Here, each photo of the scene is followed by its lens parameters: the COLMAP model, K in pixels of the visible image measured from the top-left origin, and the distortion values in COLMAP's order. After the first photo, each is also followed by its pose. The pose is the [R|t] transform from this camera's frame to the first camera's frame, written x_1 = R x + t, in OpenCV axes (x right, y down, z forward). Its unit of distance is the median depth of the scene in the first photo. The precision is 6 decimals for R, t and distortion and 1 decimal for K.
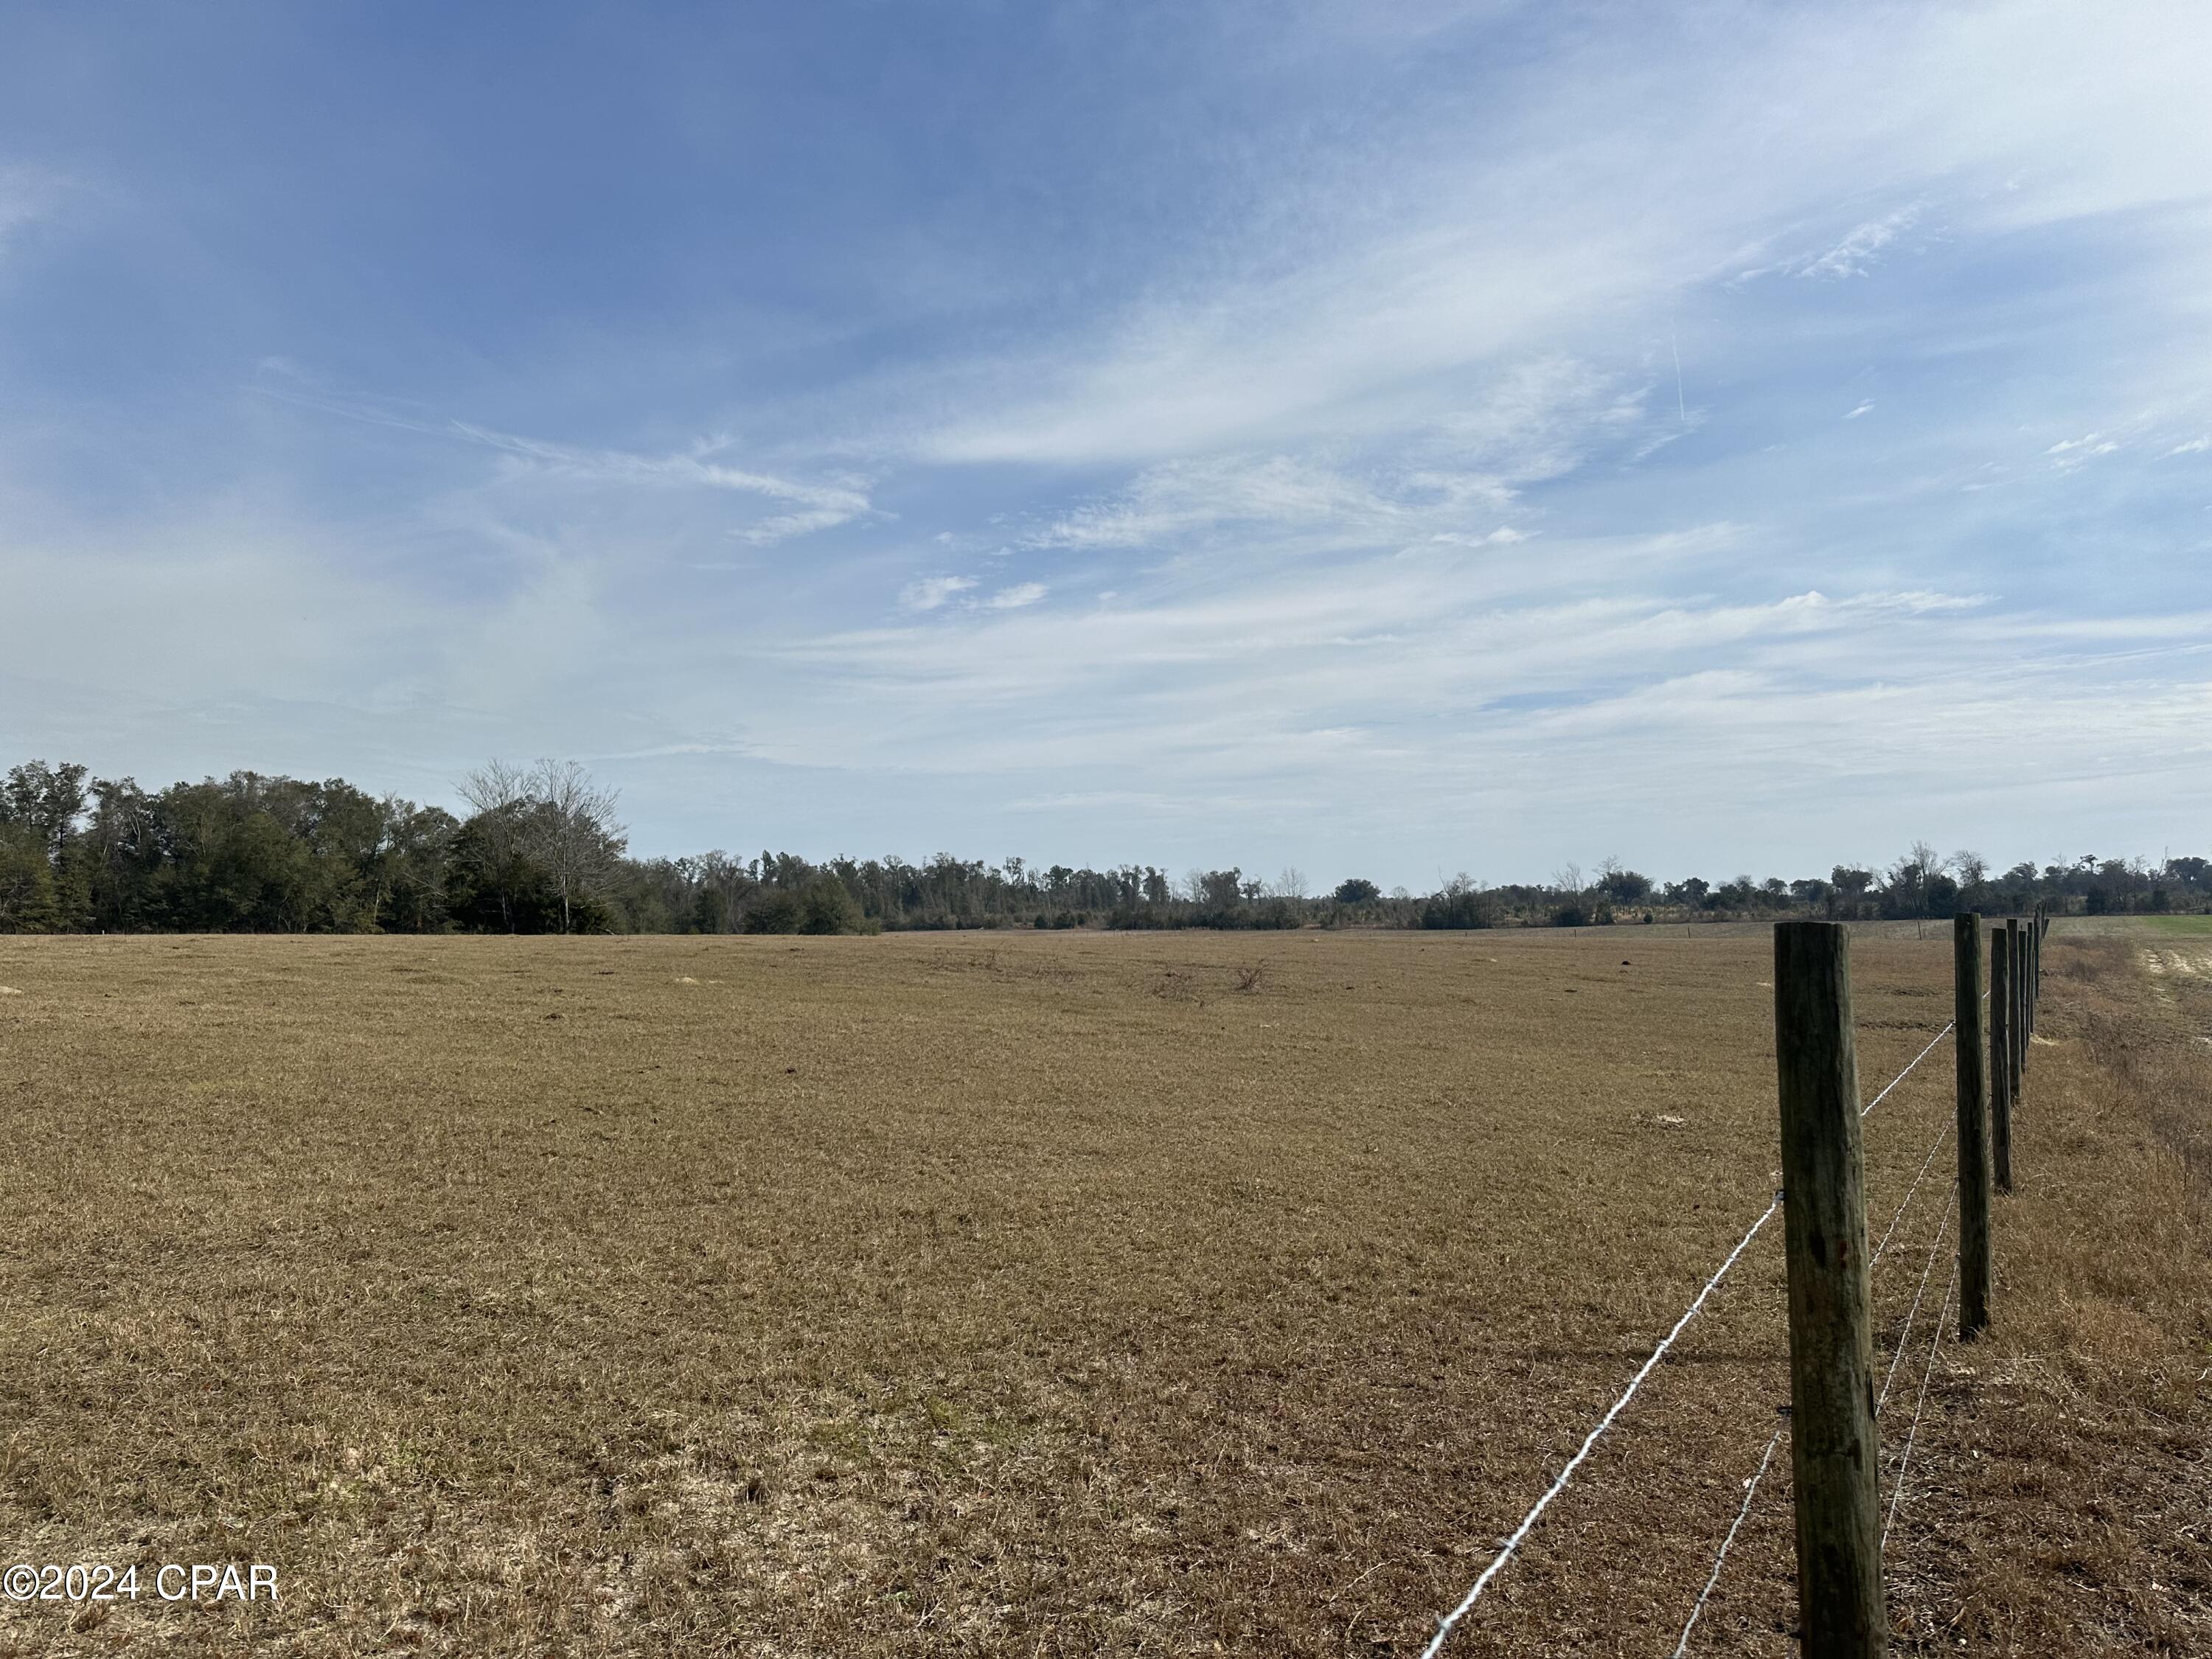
lens RADIAL K [[1561.0, 0, 1082.9], [0, 1561.0, 842.7], [0, 0, 1]] dist [0.063494, -0.056765]
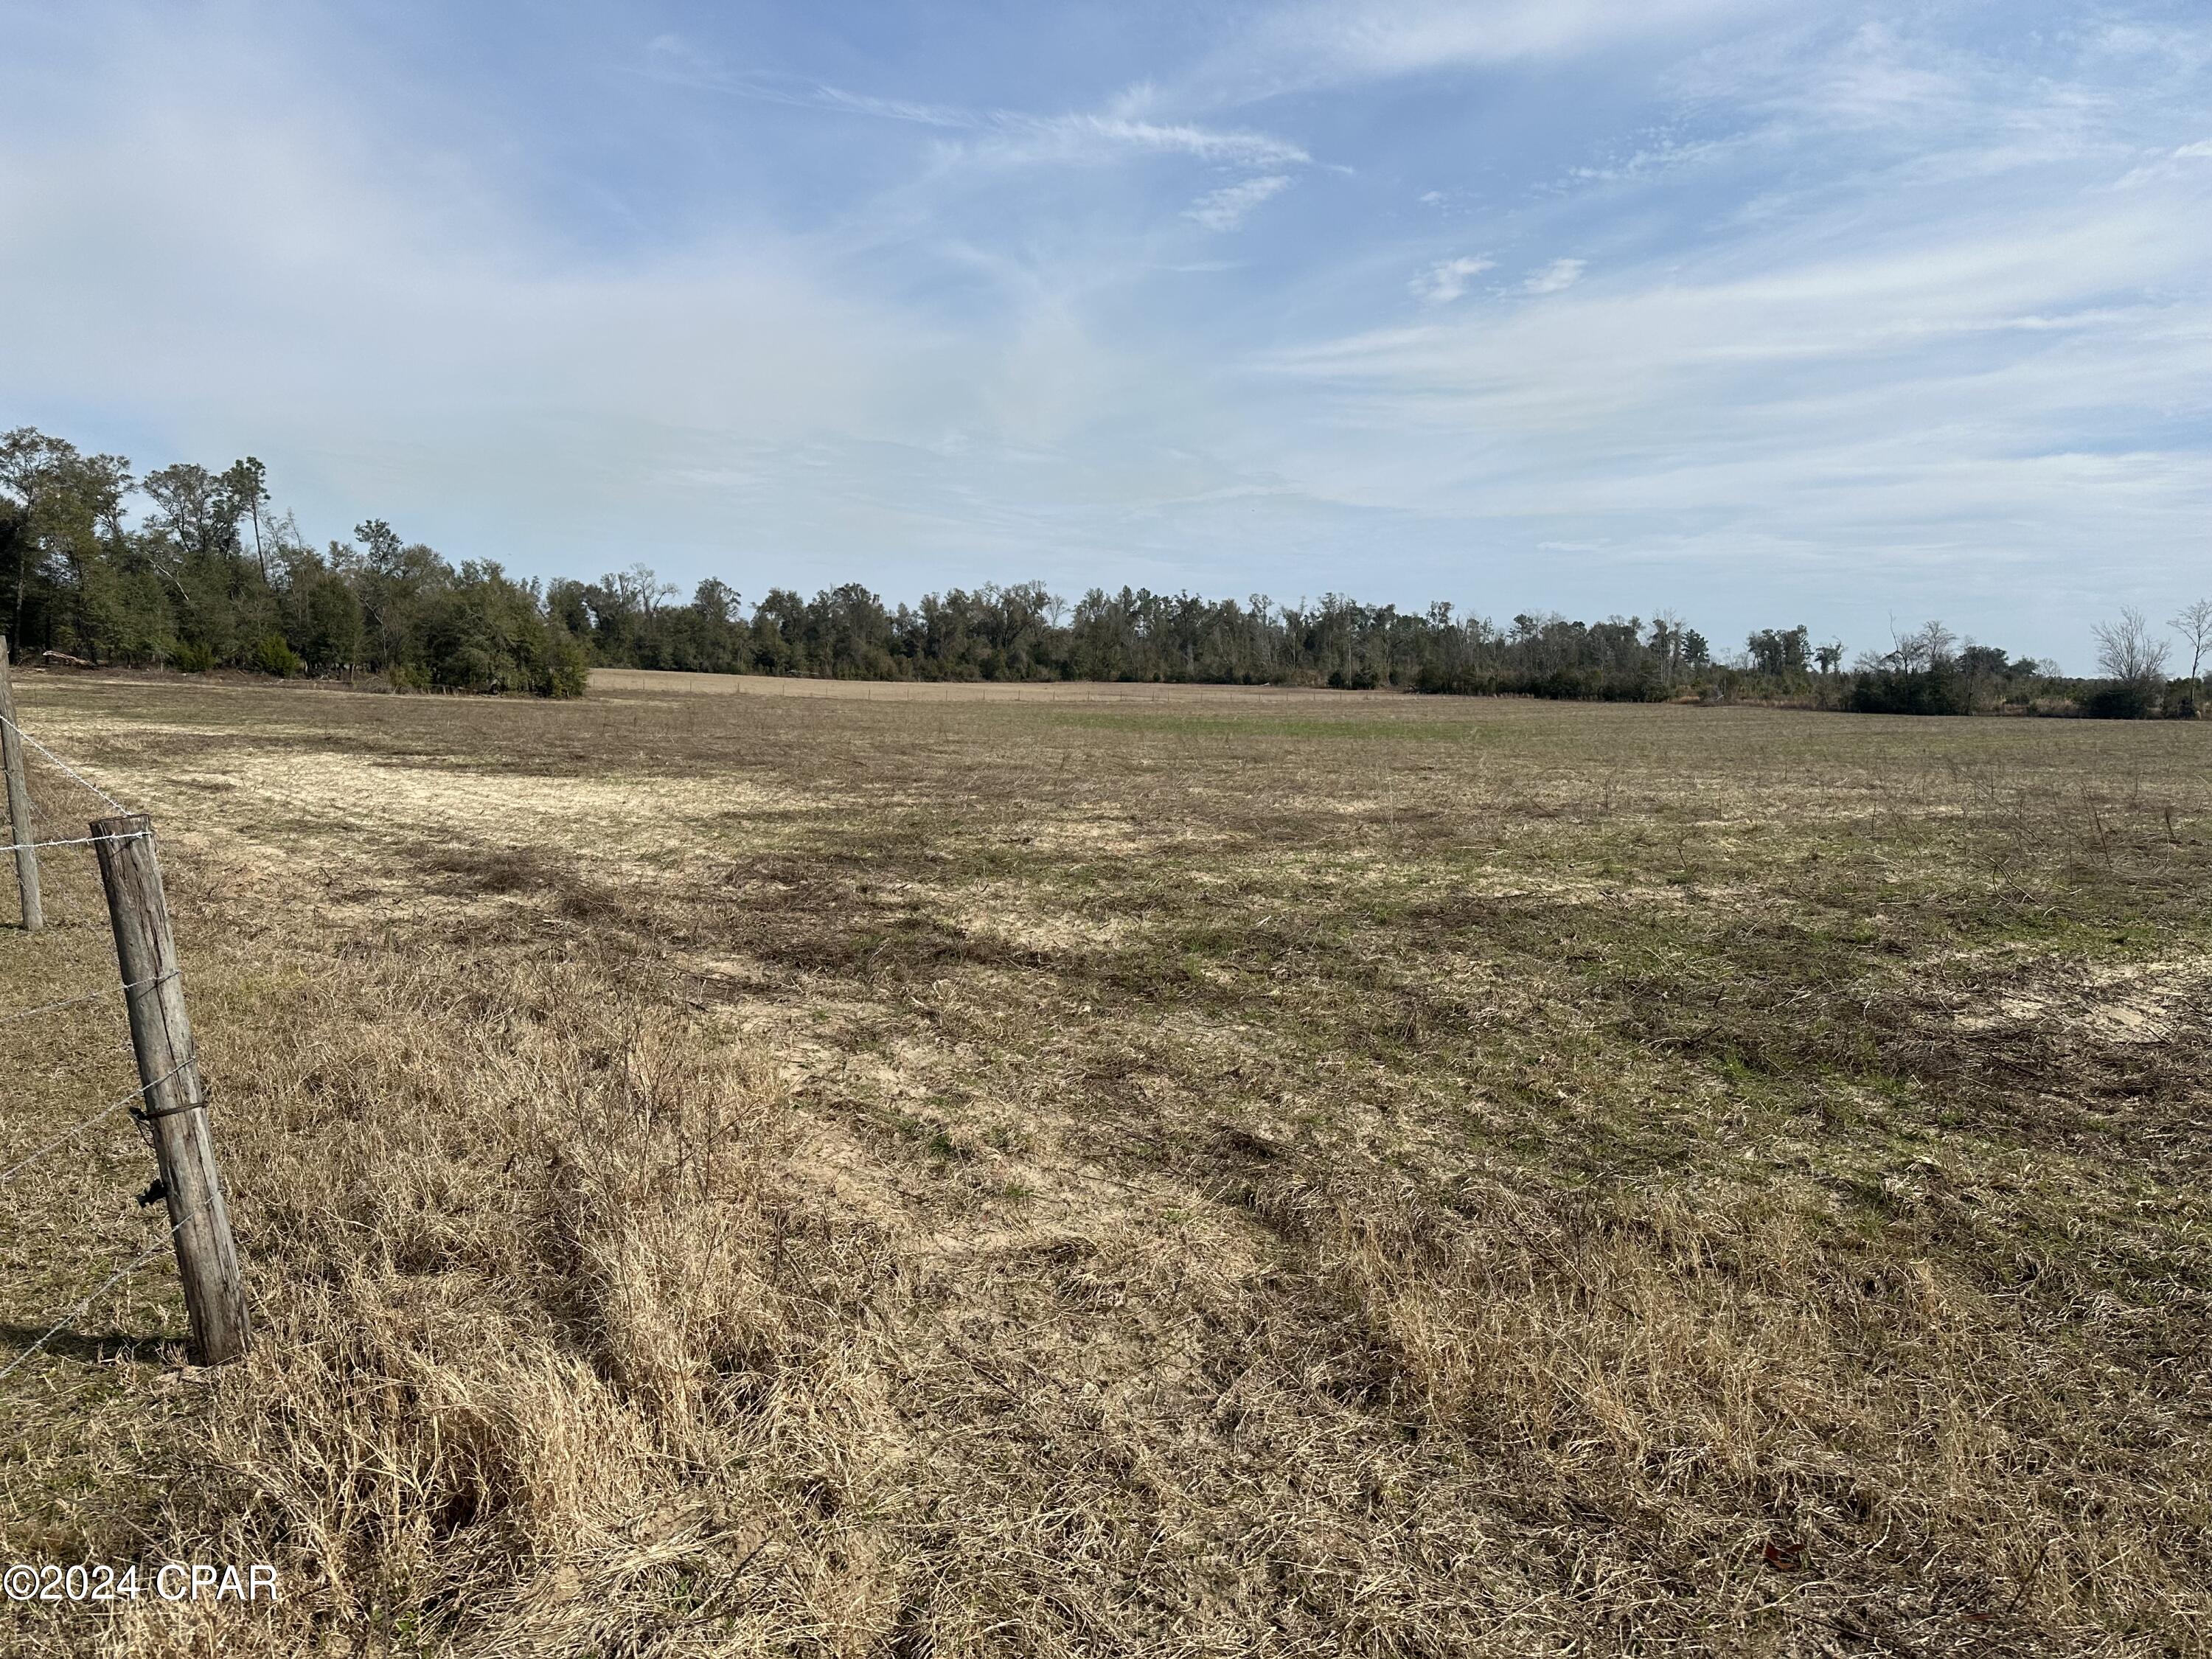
lens RADIAL K [[1561.0, 0, 1103.6], [0, 1561.0, 875.8], [0, 0, 1]] dist [0.063494, -0.056765]
pose [[0.918762, 0.090347, -0.384335, 0.096744], [-0.022928, 0.984032, 0.176511, 0.007492], [0.394145, -0.153359, 0.906163, 0.137879]]
